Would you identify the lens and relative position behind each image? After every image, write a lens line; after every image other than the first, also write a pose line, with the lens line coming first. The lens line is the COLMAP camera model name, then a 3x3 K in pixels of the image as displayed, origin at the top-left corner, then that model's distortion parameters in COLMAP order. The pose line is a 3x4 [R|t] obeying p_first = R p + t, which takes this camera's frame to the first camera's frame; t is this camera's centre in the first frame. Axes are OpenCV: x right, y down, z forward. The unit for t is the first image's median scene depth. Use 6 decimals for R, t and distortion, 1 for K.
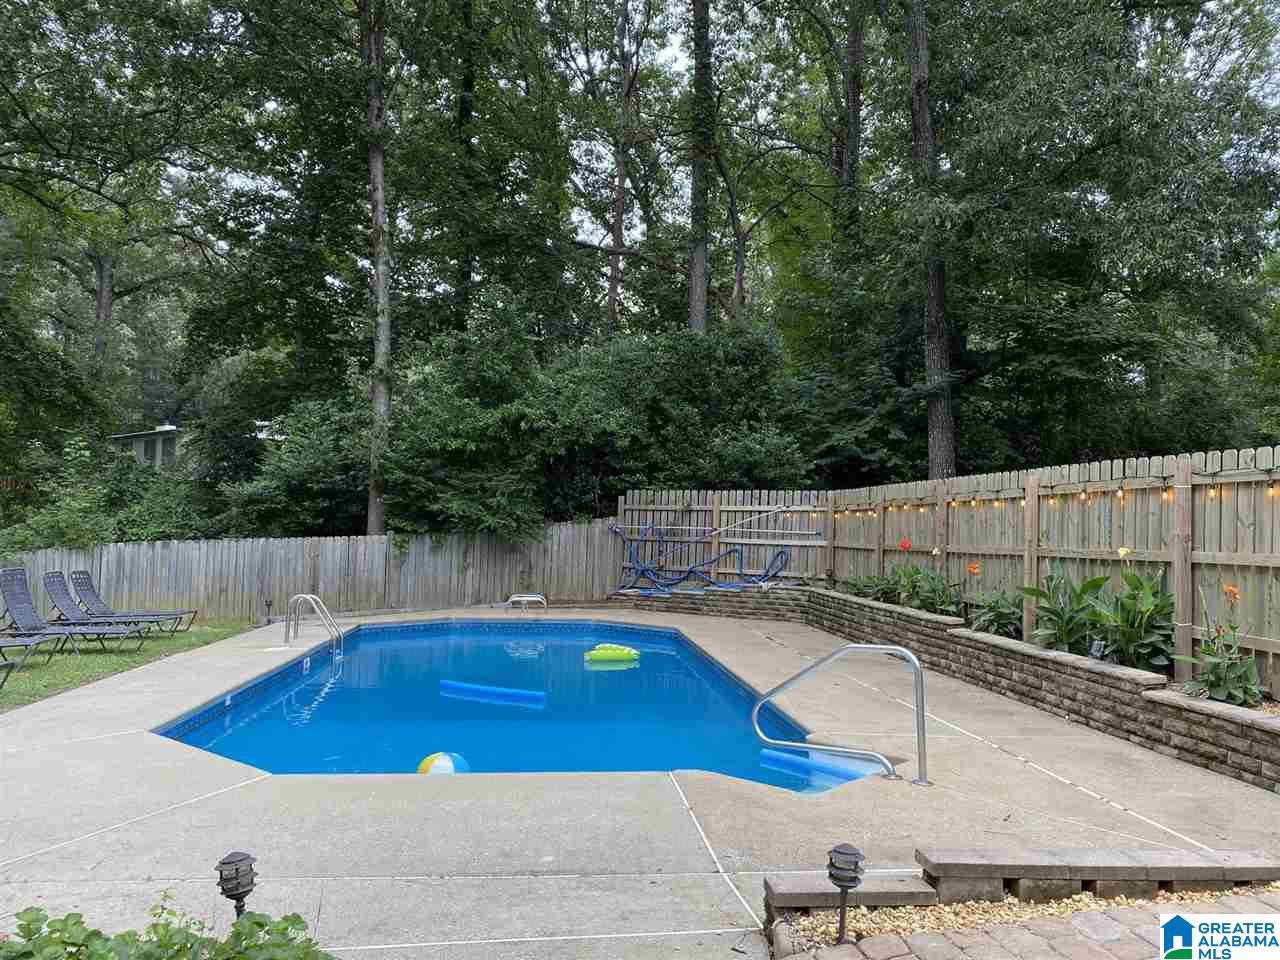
lens RADIAL K [[947.7, 0, 650.8], [0, 947.7, 492.9], [0, 0, 1]] dist [0.005992, -0.018562]
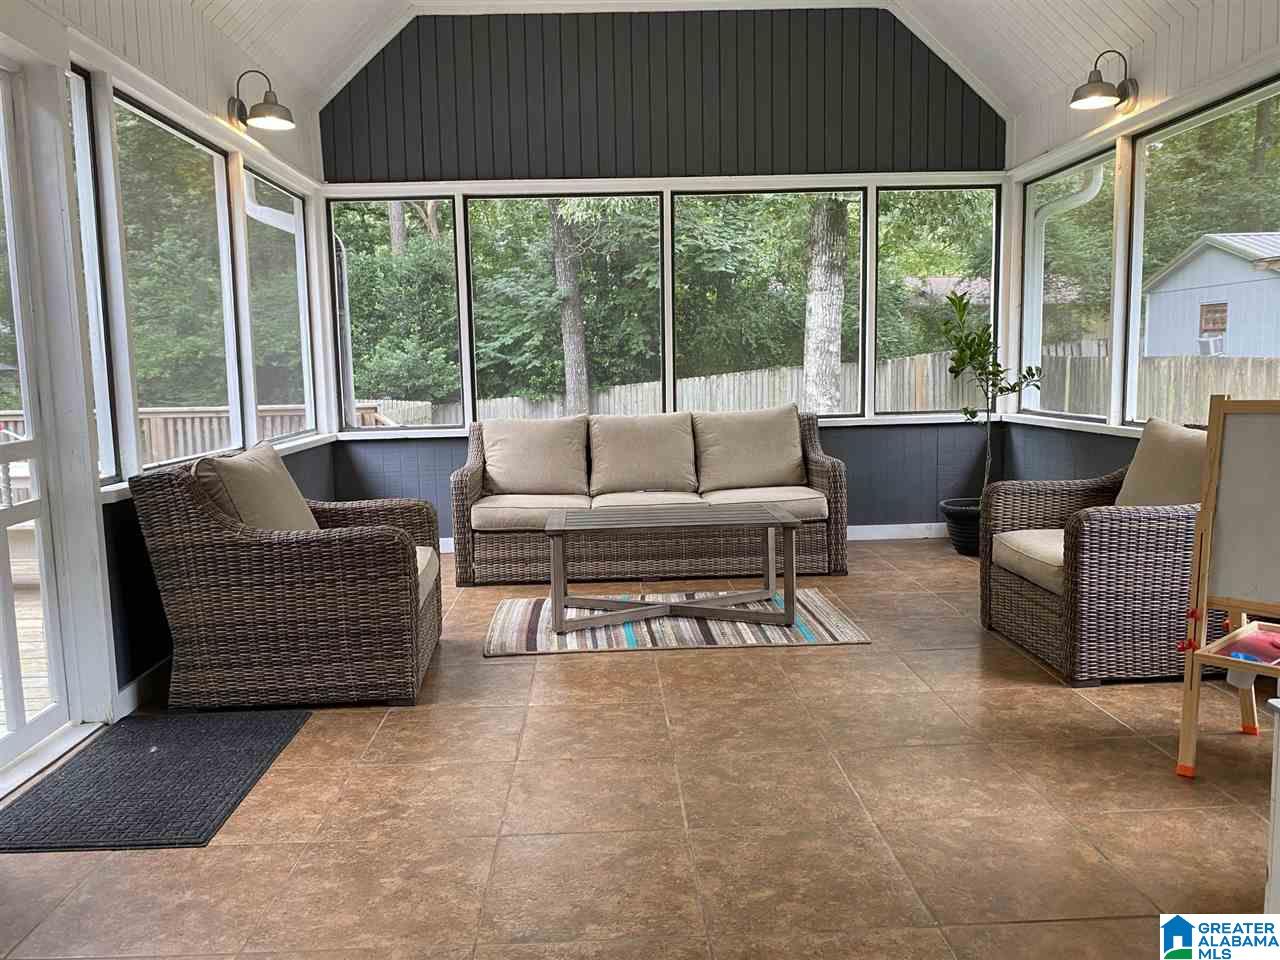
lens RADIAL K [[947.7, 0, 630.3], [0, 947.7, 476.3], [0, 0, 1]] dist [0.005992, -0.018562]
pose [[0.991174, -0.037663, -0.127105, 0.539079], [0.057219, 0.986427, 0.153909, -0.070941], [0.119583, -0.159824, 0.979876, -0.146765]]
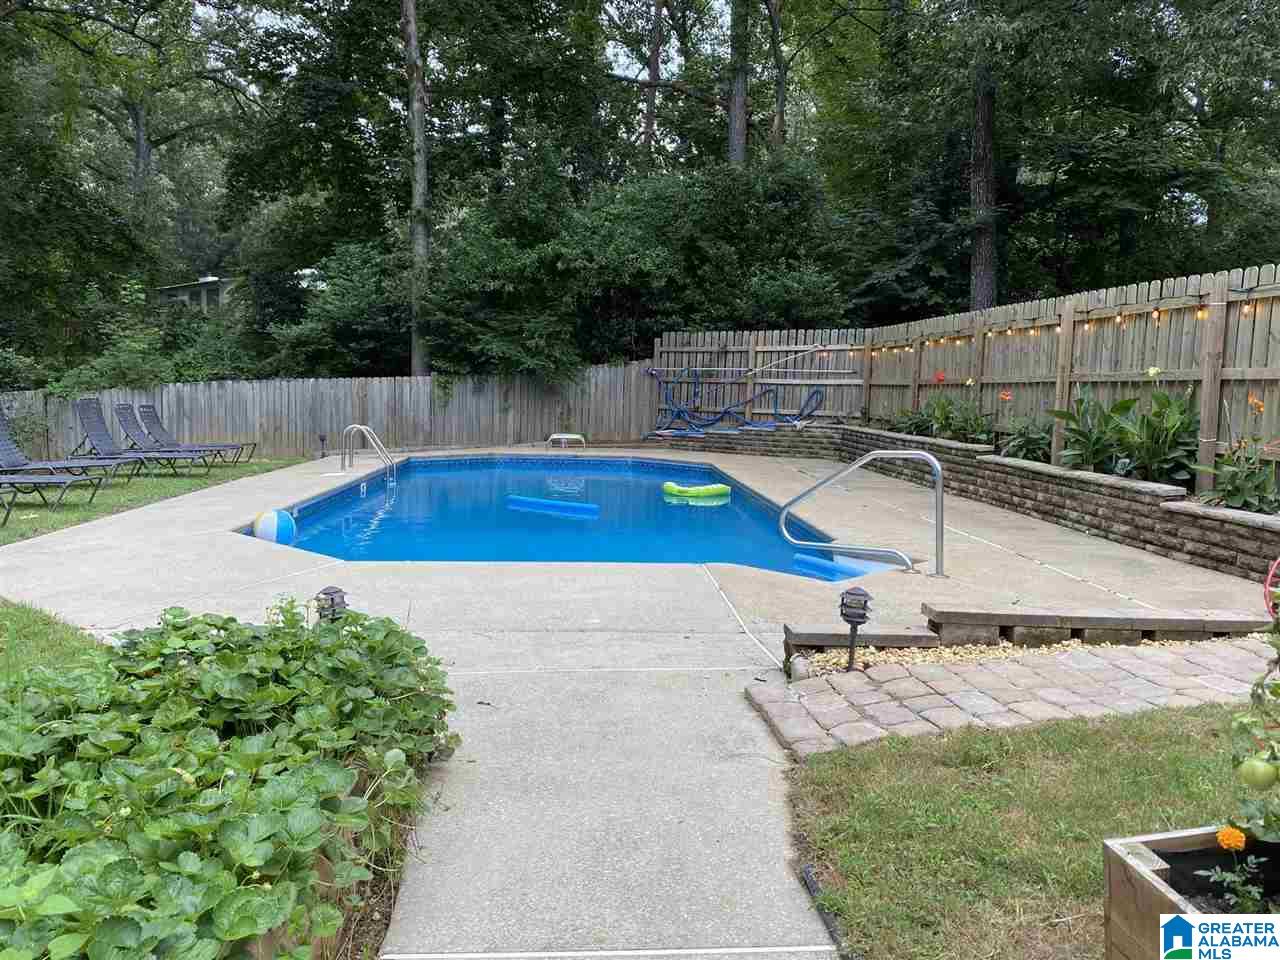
lens RADIAL K [[947.7, 0, 633.3], [0, 947.7, 472.4], [0, 0, 1]] dist [0.005992, -0.018562]
pose [[0.998384, 0.004180, -0.056666, 0.000439], [0.003335, 0.991261, 0.131876, 0.013954], [0.056722, -0.131852, 0.989645, -0.019677]]
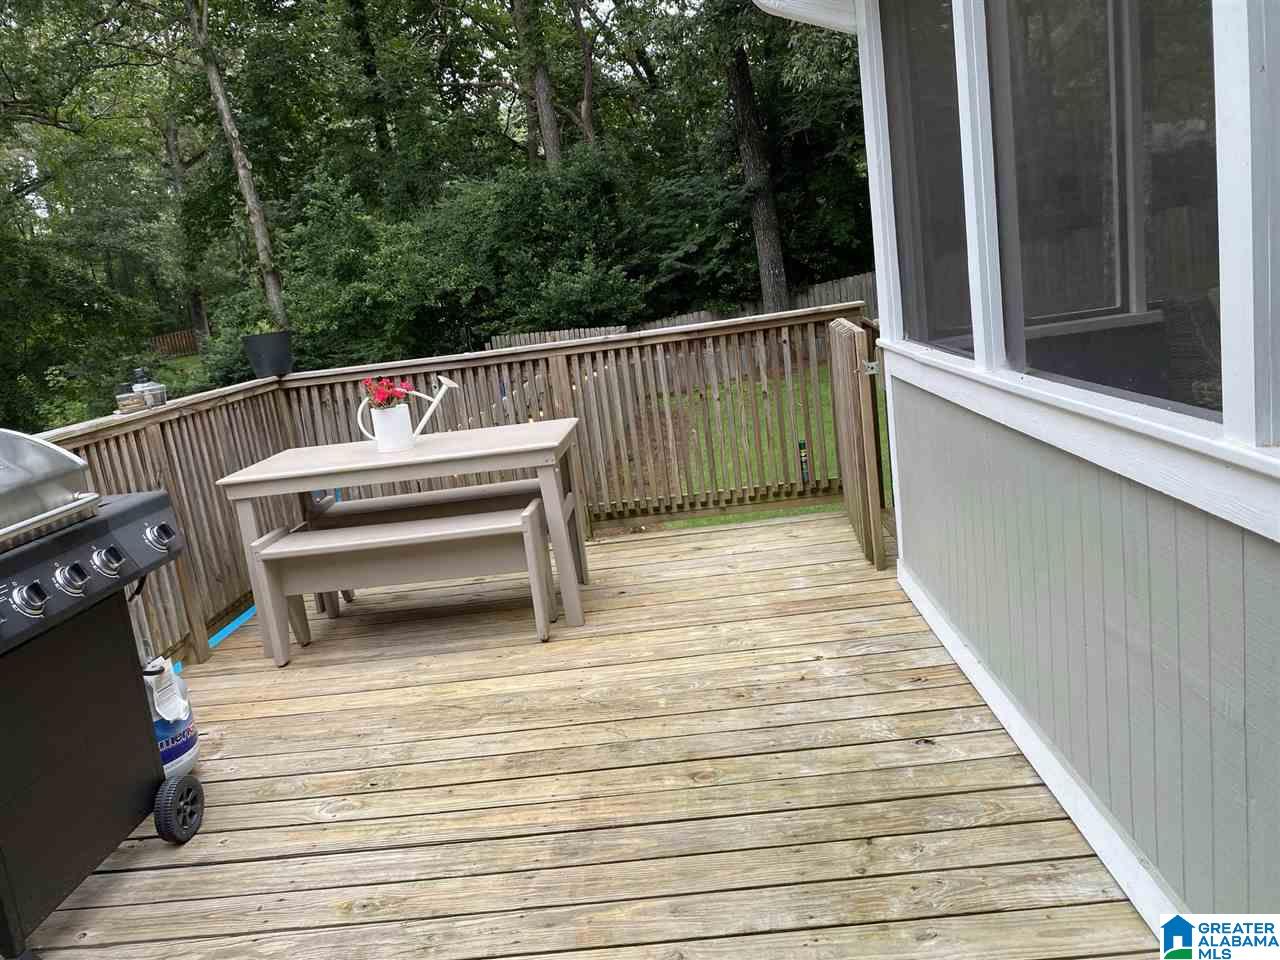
lens RADIAL K [[947.7, 0, 640.0], [0, 947.7, 479.6], [0, 0, 1]] dist [0.005992, -0.018562]
pose [[0.966817, -0.118030, -0.226568, 0.392936], [0.171053, 0.957811, 0.230951, -0.071078], [0.189750, -0.262042, 0.946218, -0.060384]]
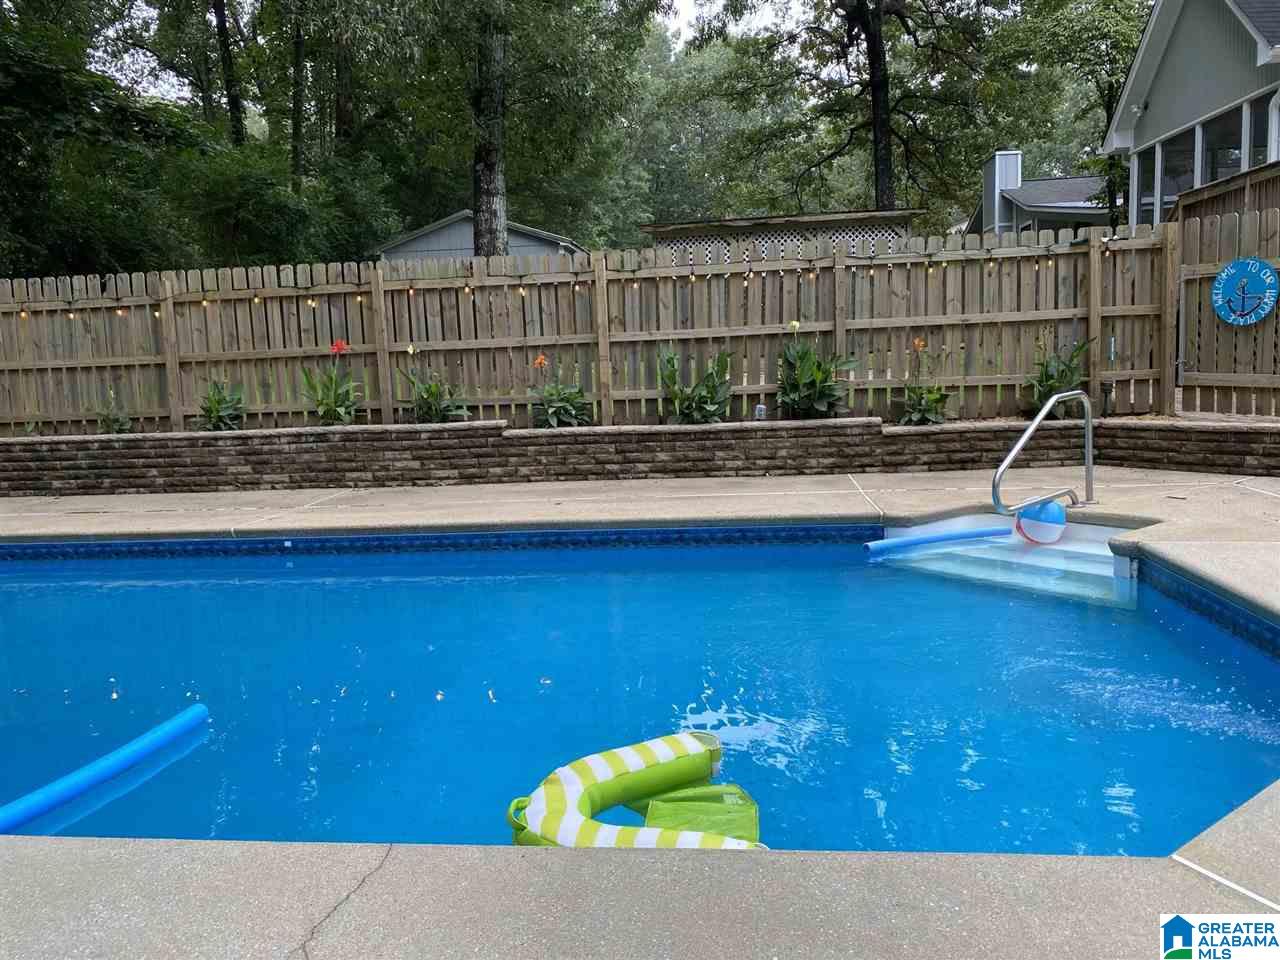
lens RADIAL K [[947.7, 0, 639.8], [0, 947.7, 484.8], [0, 0, 1]] dist [0.005992, -0.018562]
pose [[0.264808, -0.150392, 0.952502, -0.279682], [0.006812, 0.988031, 0.154108, 0.031266], [-0.964277, -0.034321, 0.262662, 0.355384]]
